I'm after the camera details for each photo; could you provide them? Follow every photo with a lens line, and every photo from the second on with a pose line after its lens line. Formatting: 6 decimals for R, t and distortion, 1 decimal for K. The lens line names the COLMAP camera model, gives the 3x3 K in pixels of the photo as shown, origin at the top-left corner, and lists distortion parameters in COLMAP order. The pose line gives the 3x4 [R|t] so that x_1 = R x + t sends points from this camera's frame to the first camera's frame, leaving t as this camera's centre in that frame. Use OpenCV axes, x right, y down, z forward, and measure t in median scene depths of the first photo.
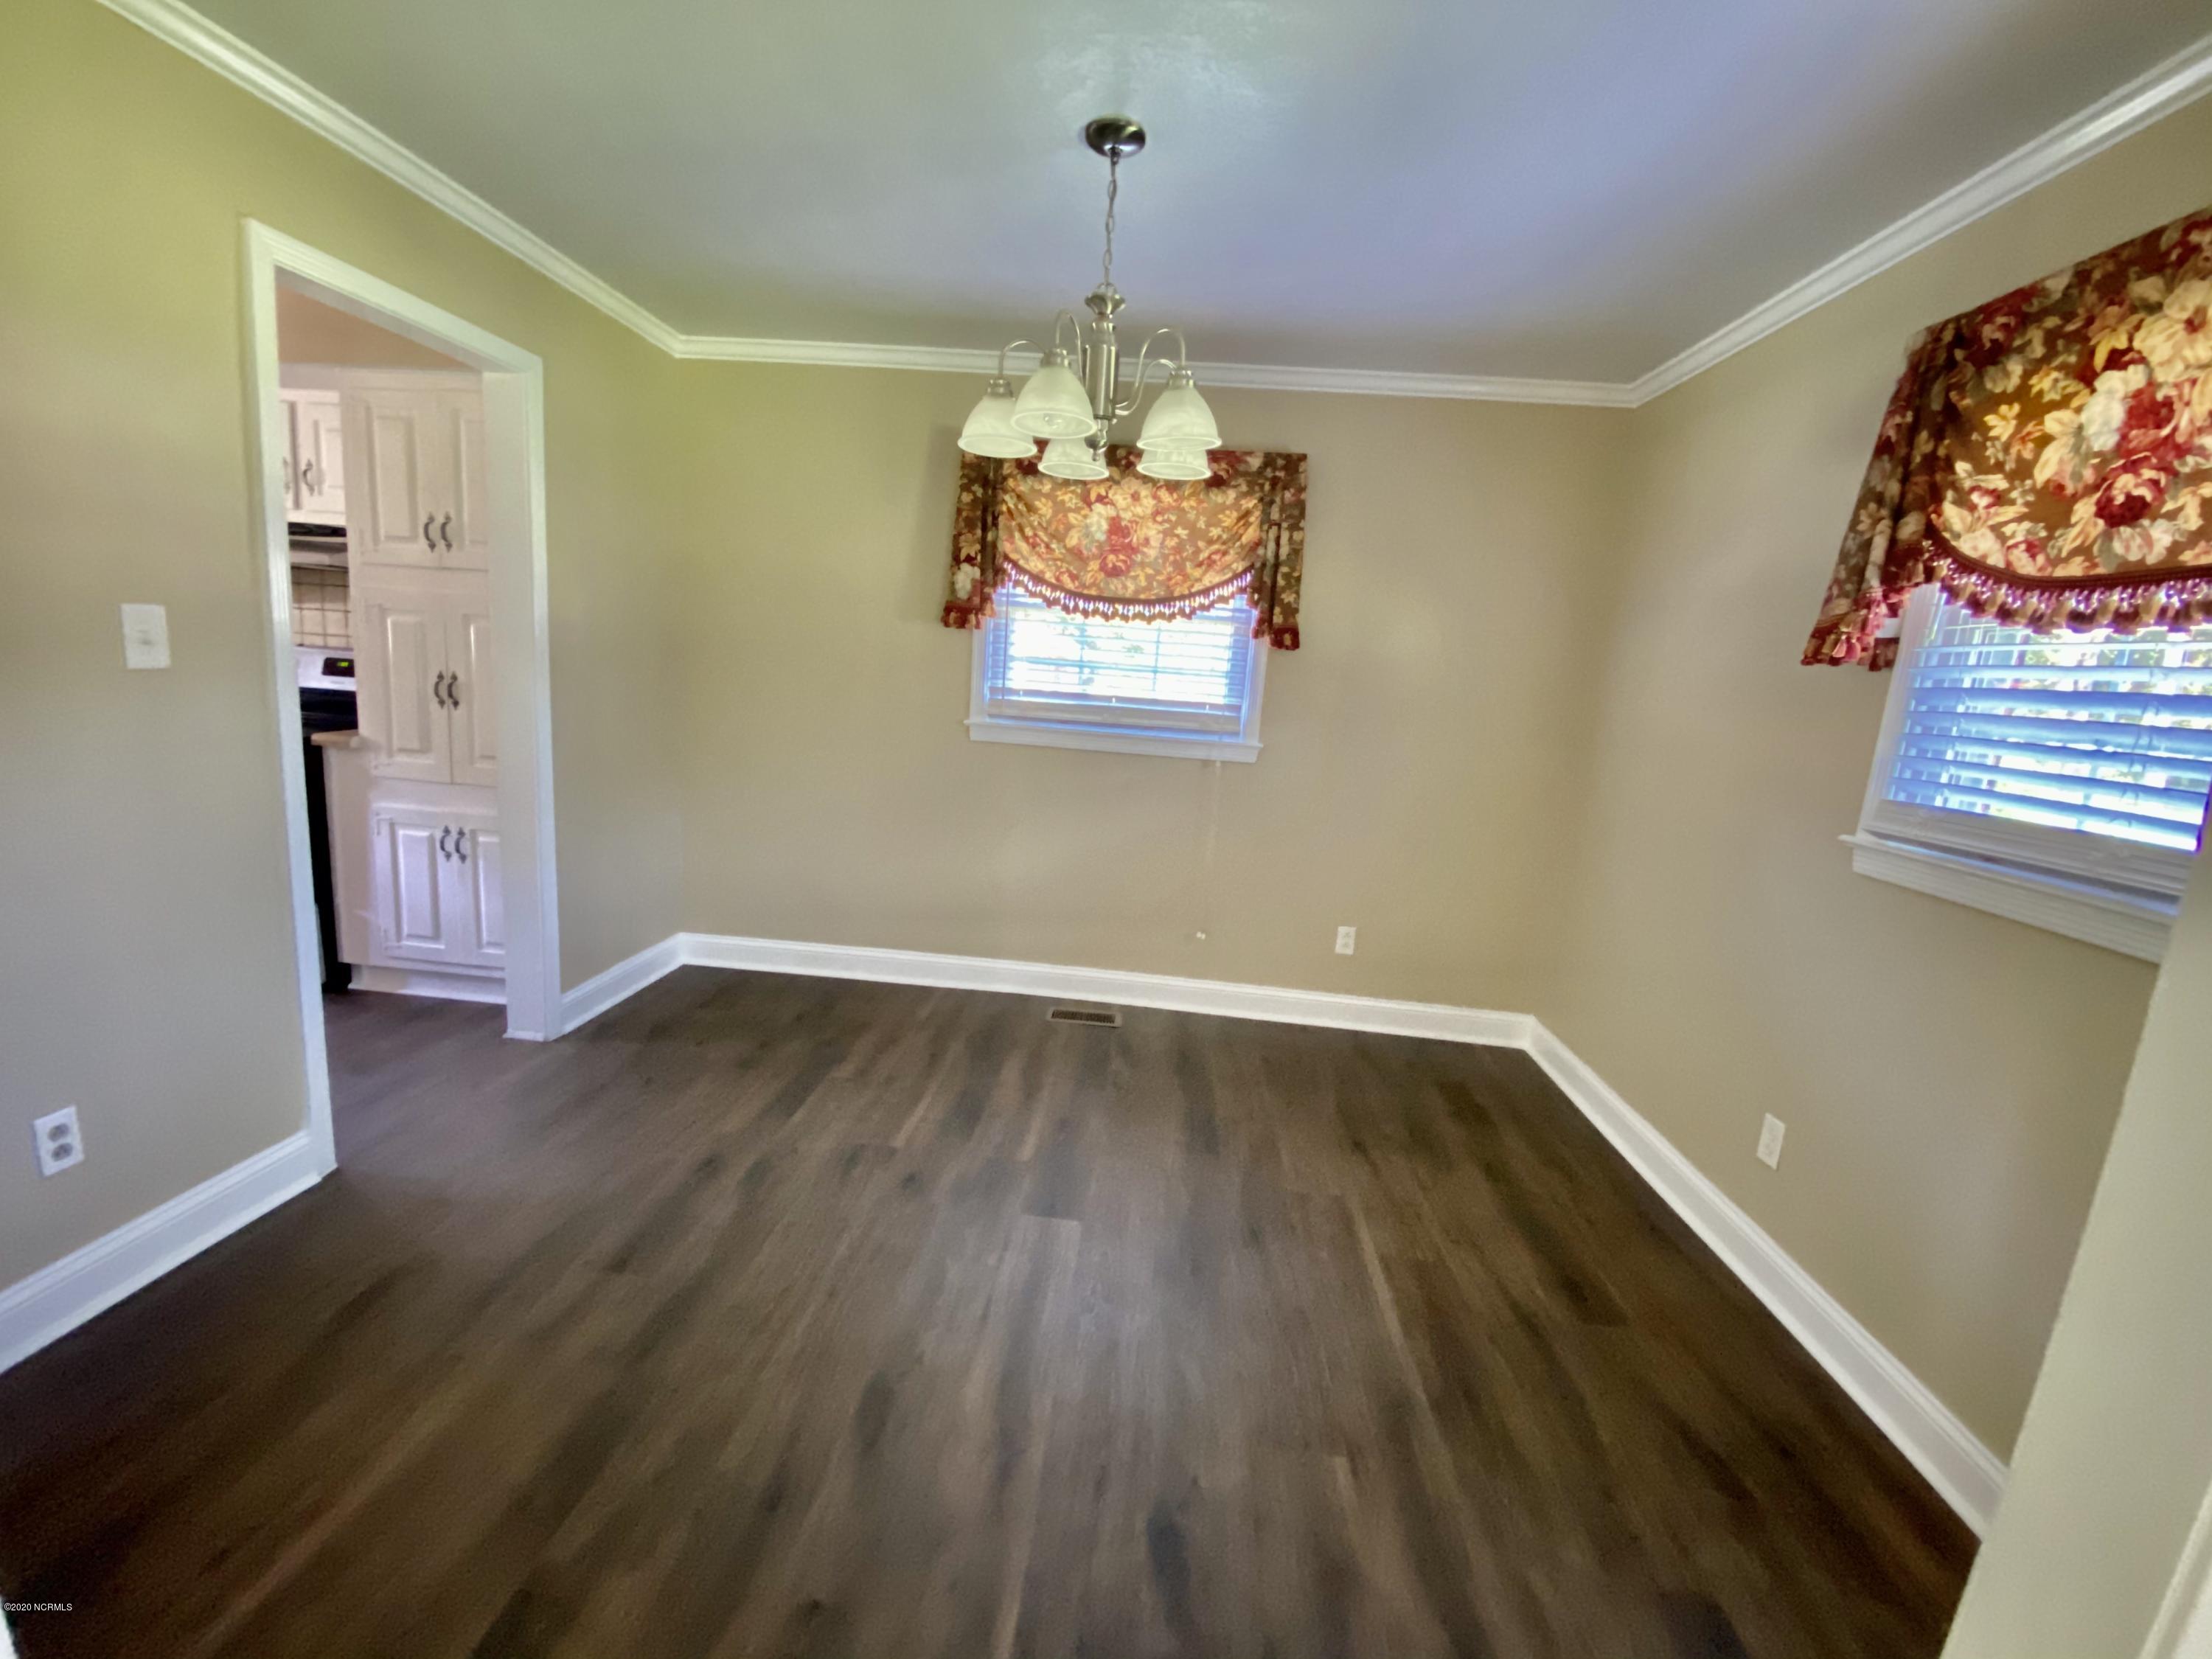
lens RADIAL K [[909.8, 0, 1098.0], [0, 909.8, 846.4], [0, 0, 1]] dist [0.011696, -0.015579]
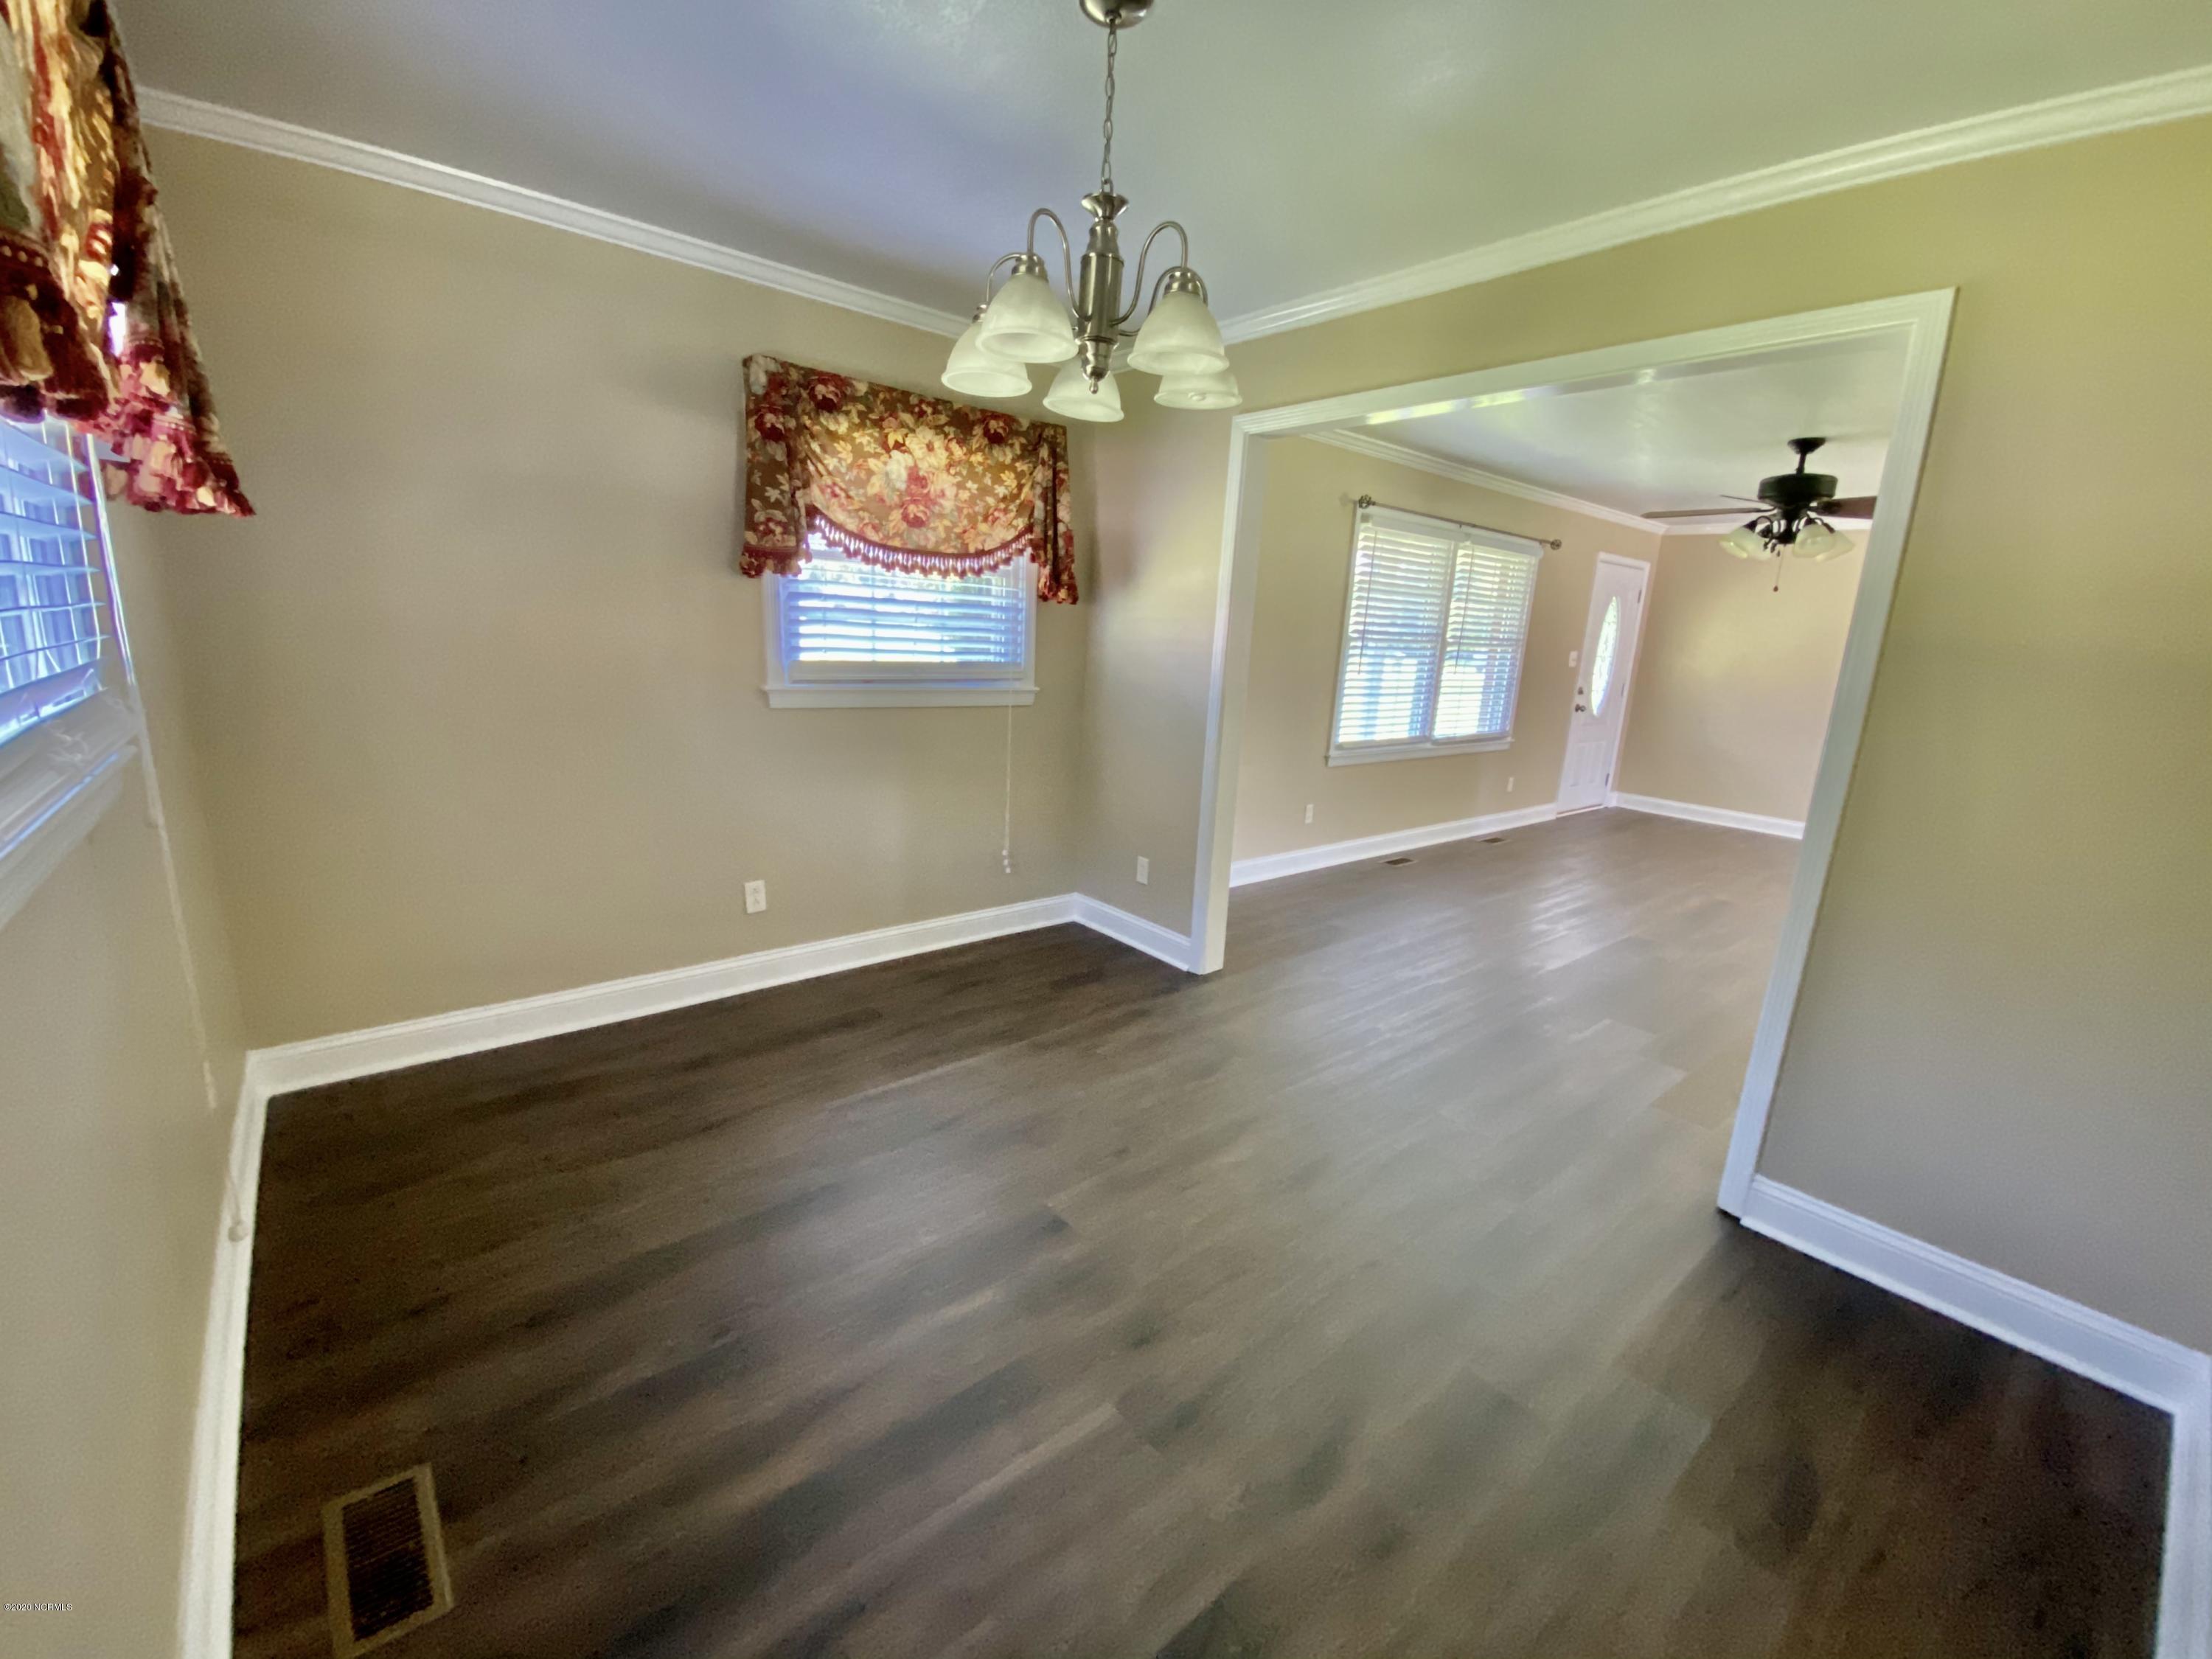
lens RADIAL K [[909.8, 0, 1098.0], [0, 909.8, 846.4], [0, 0, 1]] dist [0.011696, -0.015579]
pose [[-0.705432, -0.287708, 0.647757, -0.895949], [0.020926, 0.905055, 0.424779, -0.551974], [-0.708468, 0.313207, -0.632435, 2.211949]]
